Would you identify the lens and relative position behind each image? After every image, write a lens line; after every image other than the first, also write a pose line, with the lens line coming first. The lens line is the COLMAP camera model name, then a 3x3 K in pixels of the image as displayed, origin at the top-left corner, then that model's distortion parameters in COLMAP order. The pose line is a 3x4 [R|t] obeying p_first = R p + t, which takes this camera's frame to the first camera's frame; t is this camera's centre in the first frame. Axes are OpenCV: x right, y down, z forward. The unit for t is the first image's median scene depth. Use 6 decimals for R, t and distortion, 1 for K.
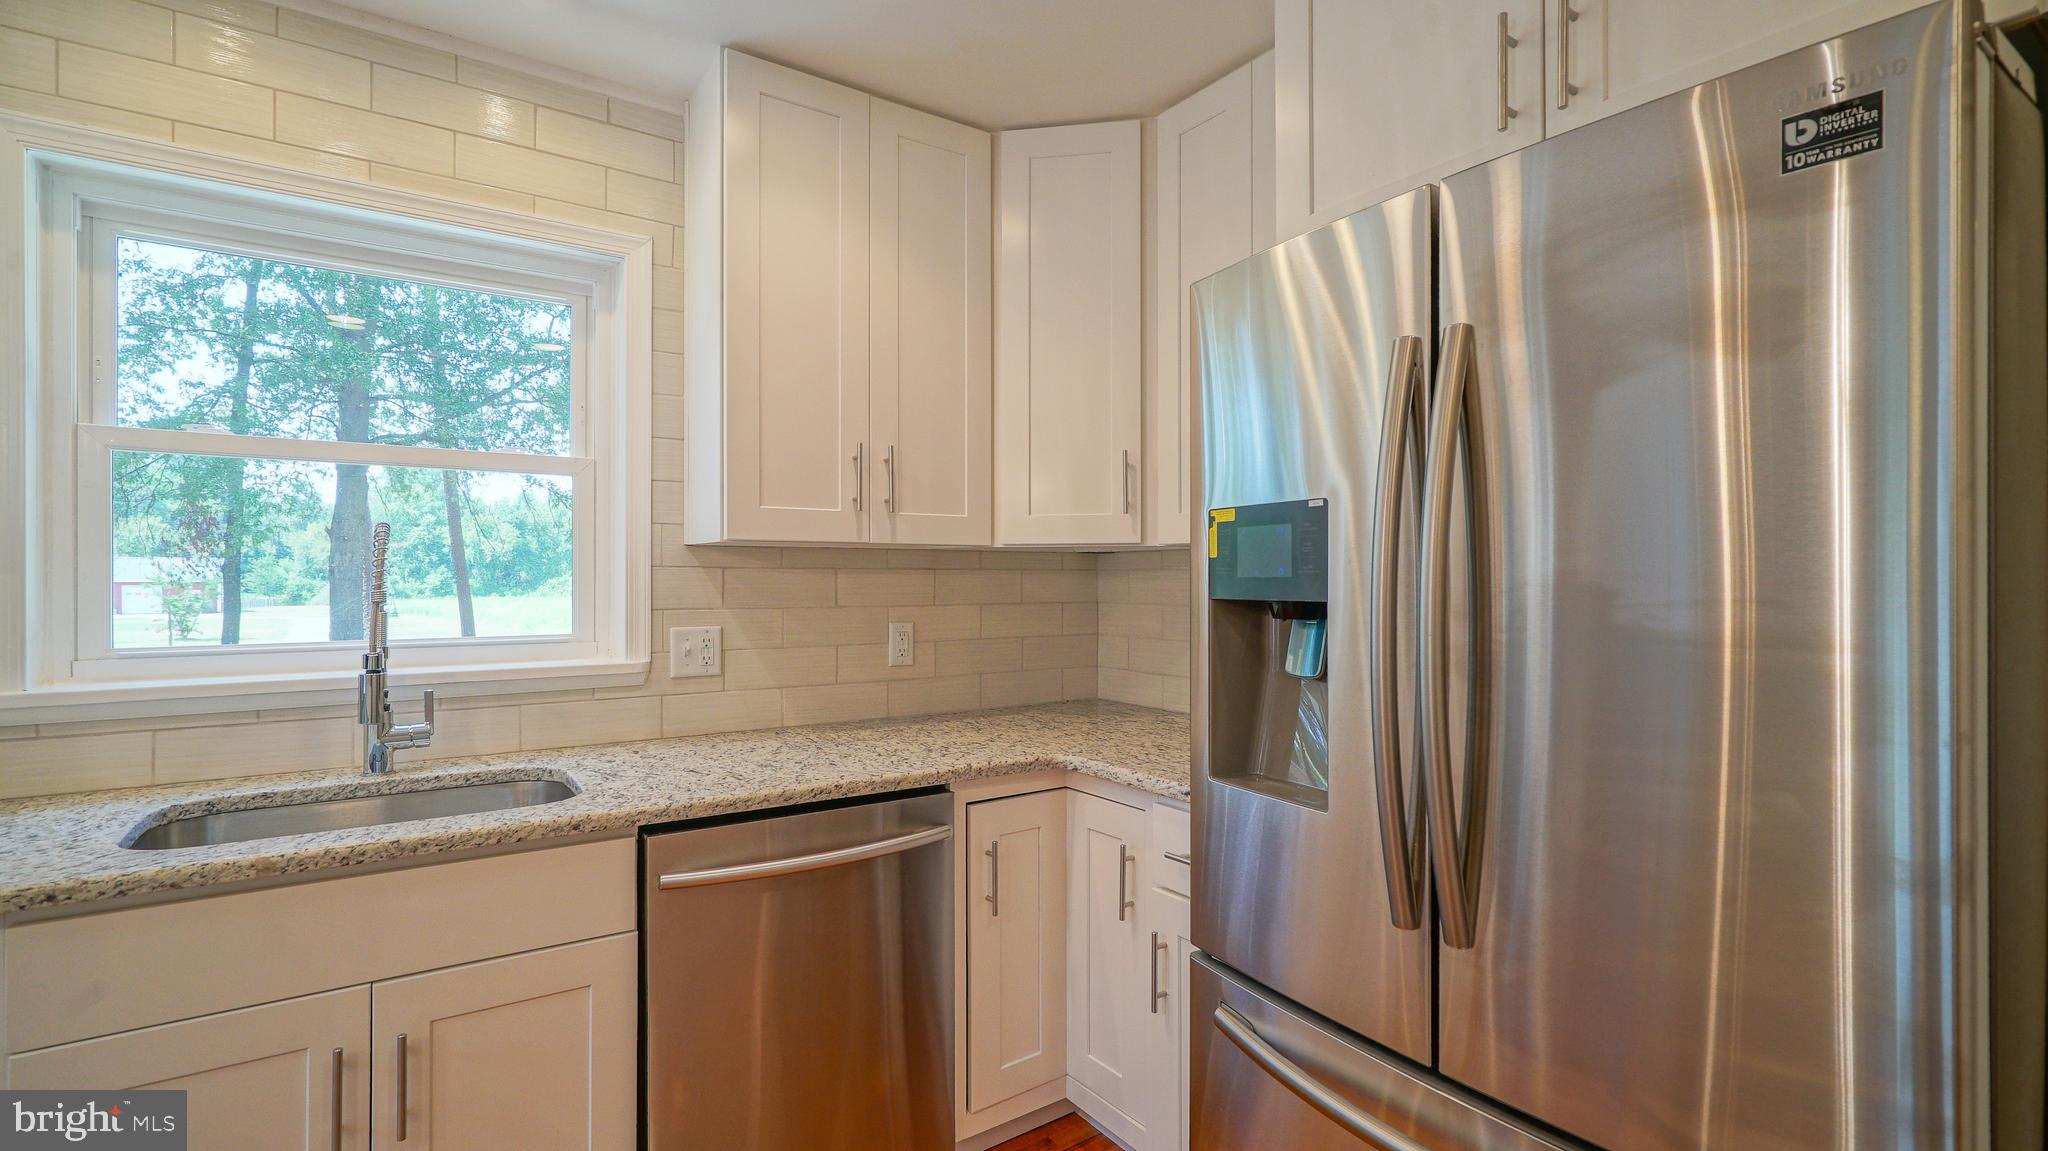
lens RADIAL K [[952.8, 0, 1012.0], [0, 952.8, 572.7], [0, 0, 1]] dist [-0.004737, 0.001252]
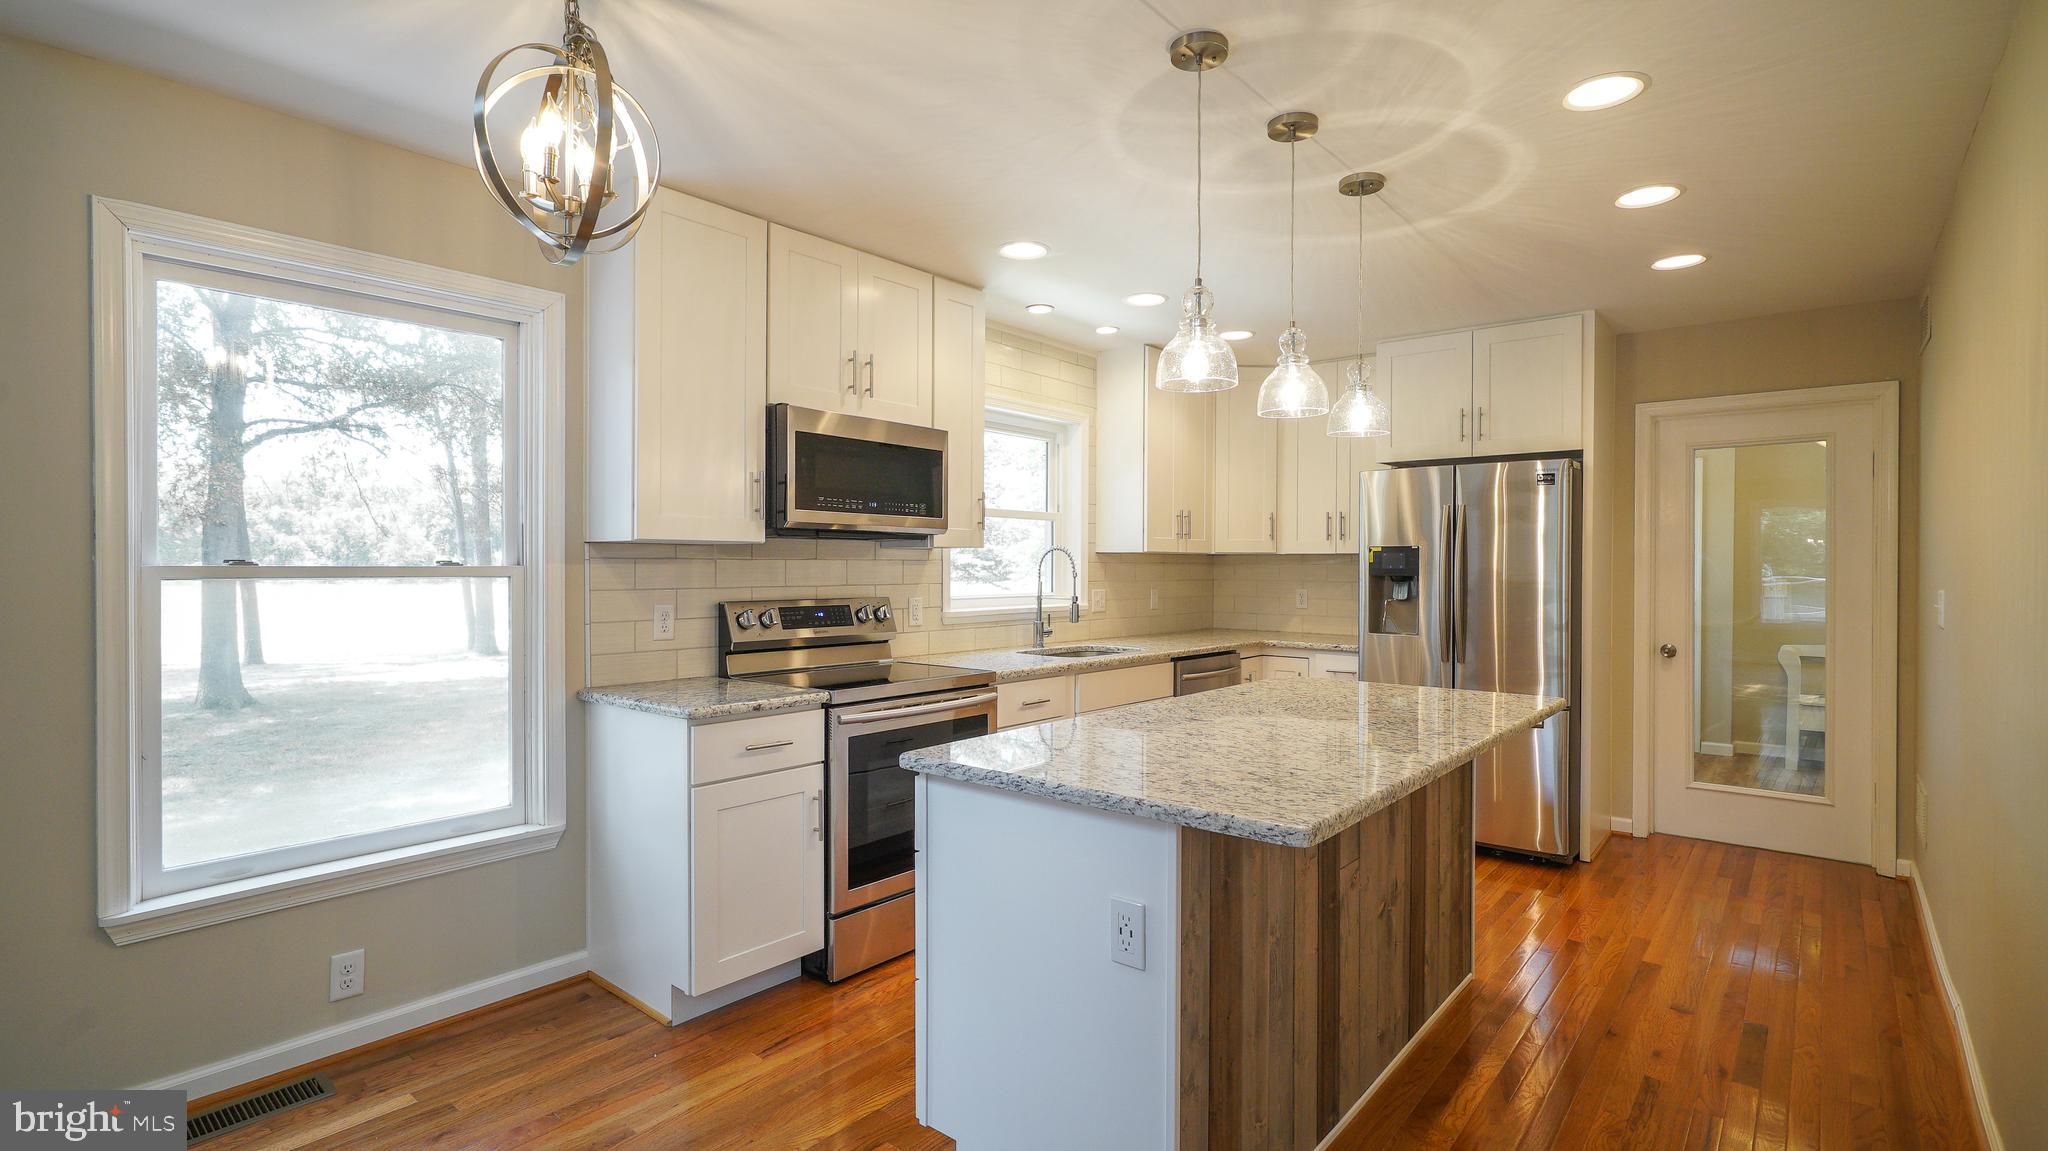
lens RADIAL K [[952.8, 0, 1009.2], [0, 952.8, 568.4], [0, 0, 1]] dist [-0.004737, 0.001252]
pose [[0.967754, 0.001294, 0.251895, -1.150891], [-0.002616, 0.999985, 0.004913, -0.003128], [-0.251885, -0.005414, 0.967742, -1.148461]]
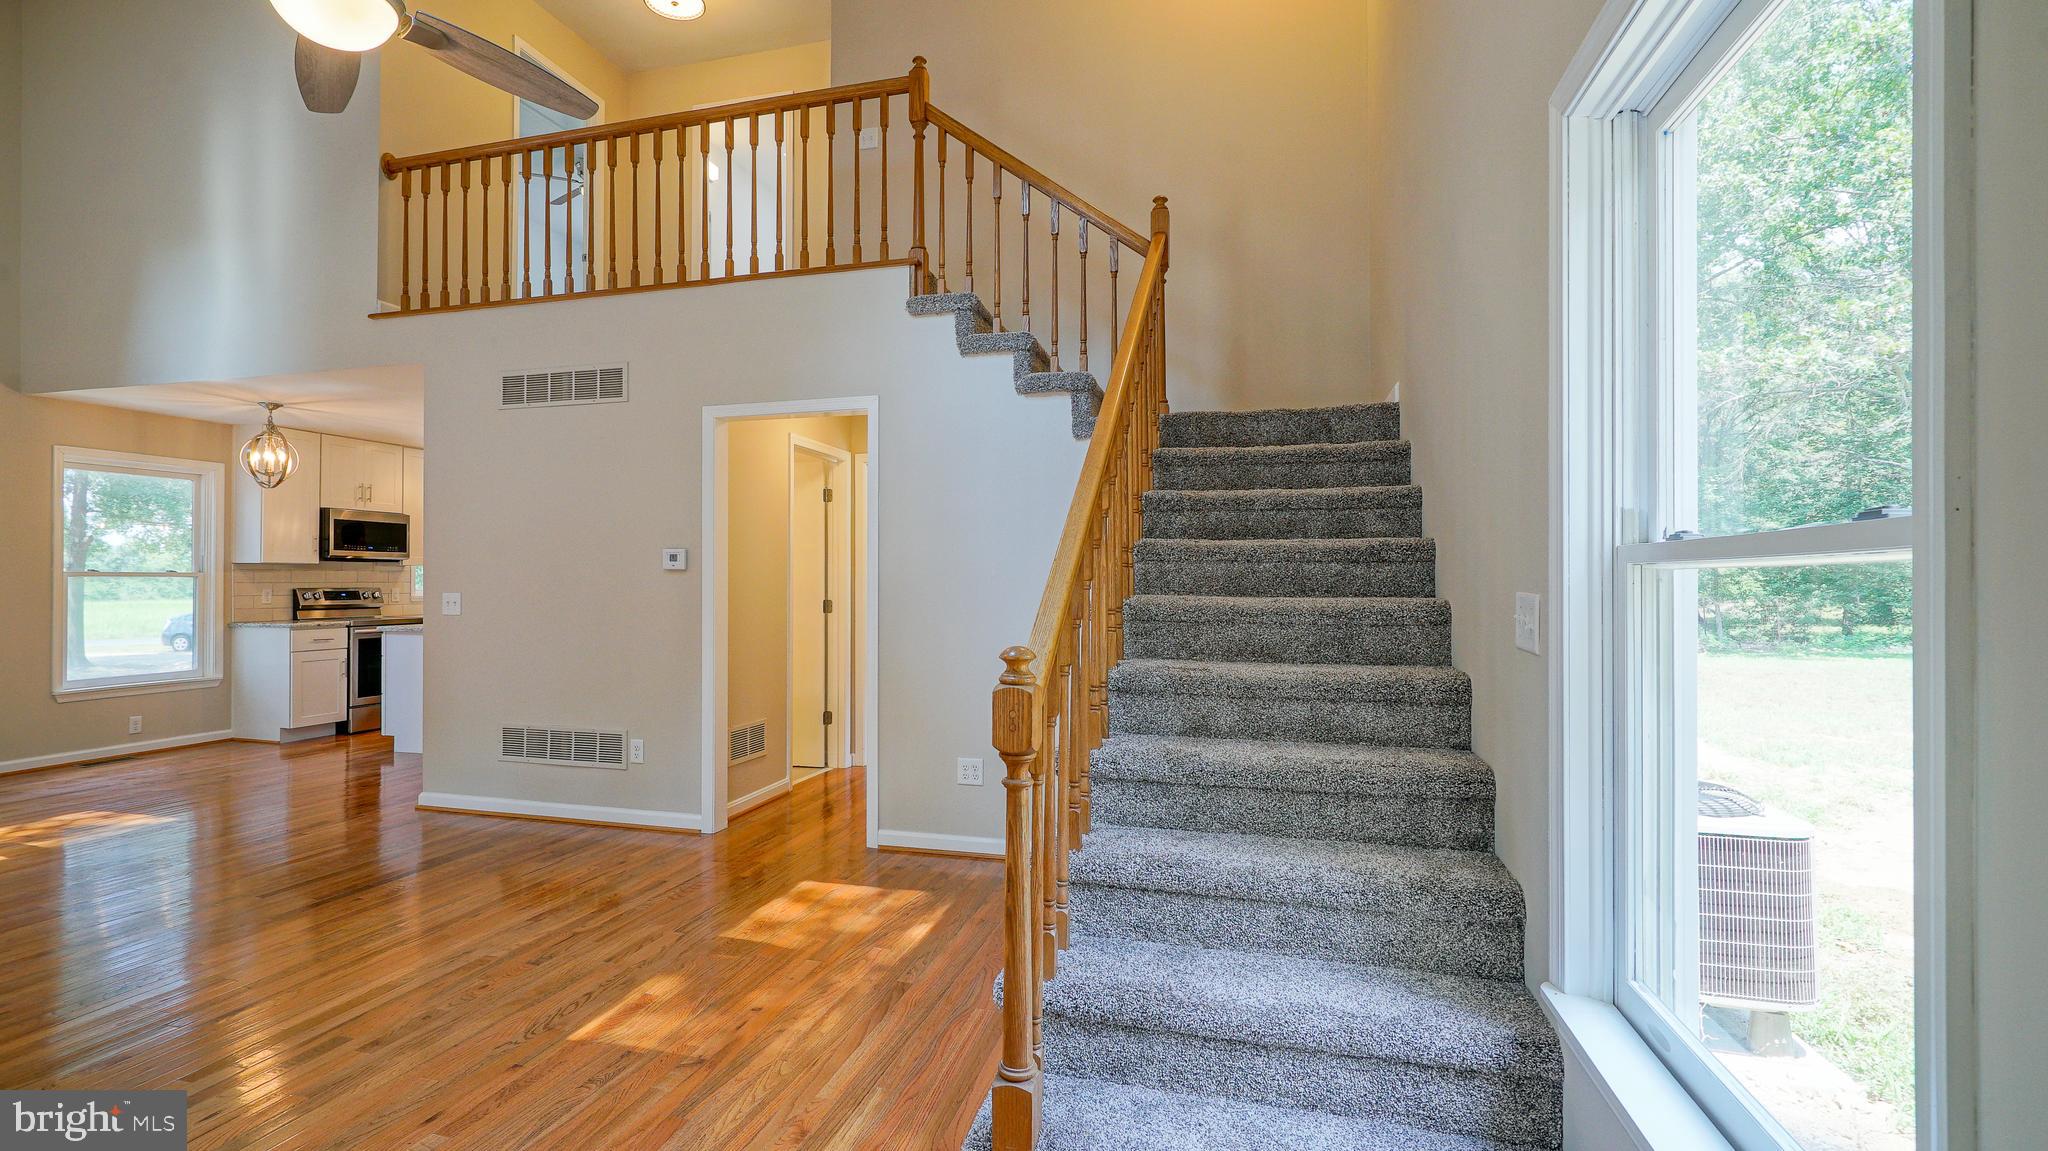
lens RADIAL K [[952.8, 0, 992.7], [0, 952.8, 579.9], [0, 0, 1]] dist [-0.004737, 0.001252]
pose [[0.781705, 0.005947, 0.623619, -1.389881], [-0.008376, 0.999964, 0.000962, 0.002683], [-0.623592, -0.005975, 0.781727, -3.979266]]
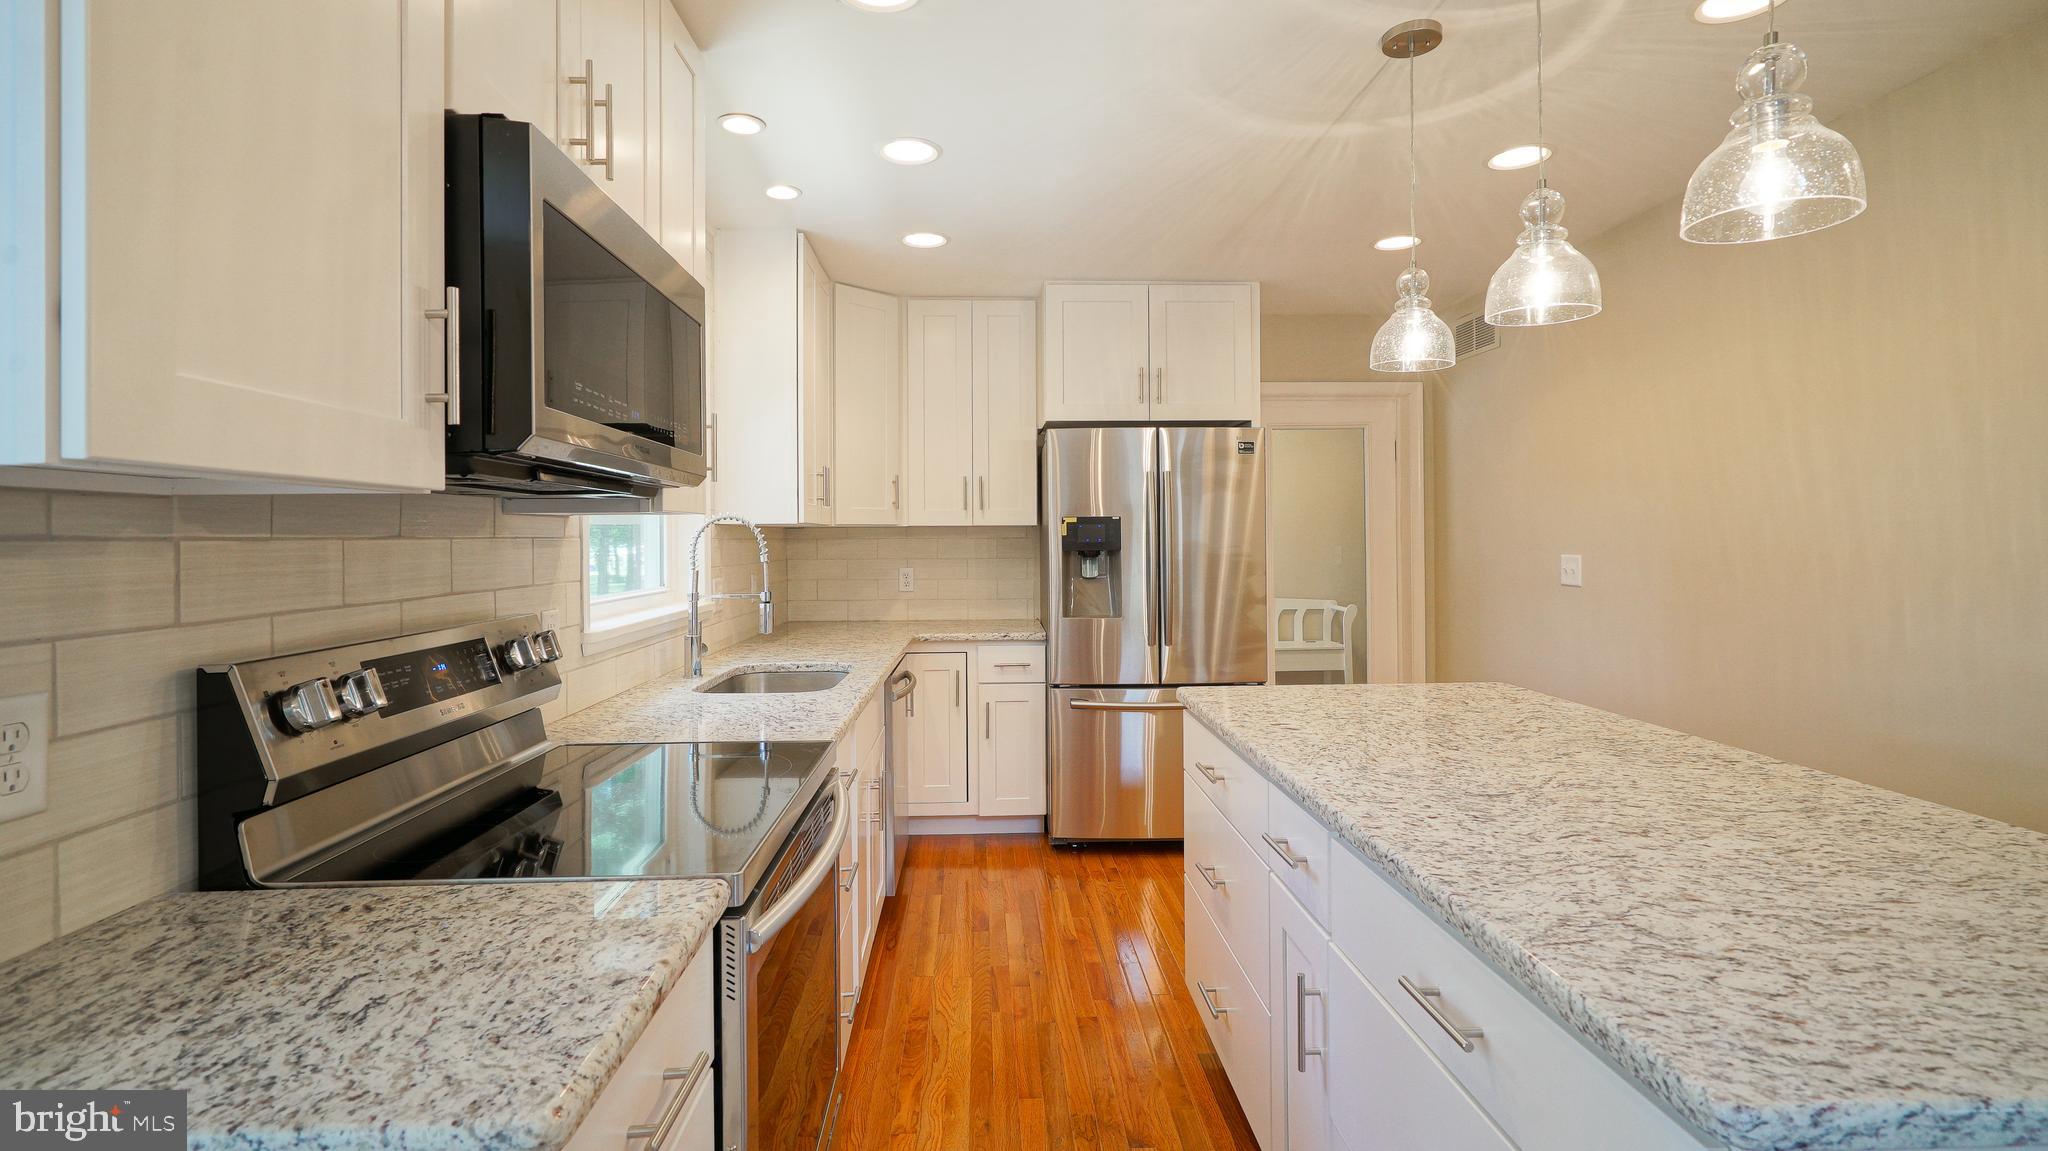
lens RADIAL K [[952.8, 0, 1021.7], [0, 952.8, 537.1], [0, 0, 1]] dist [-0.004737, 0.001252]
pose [[0.534318, -0.004788, 0.845270, -1.411227], [0.006213, 0.999979, 0.001737, -0.008295], [-0.845260, 0.004323, 0.534337, -0.214399]]
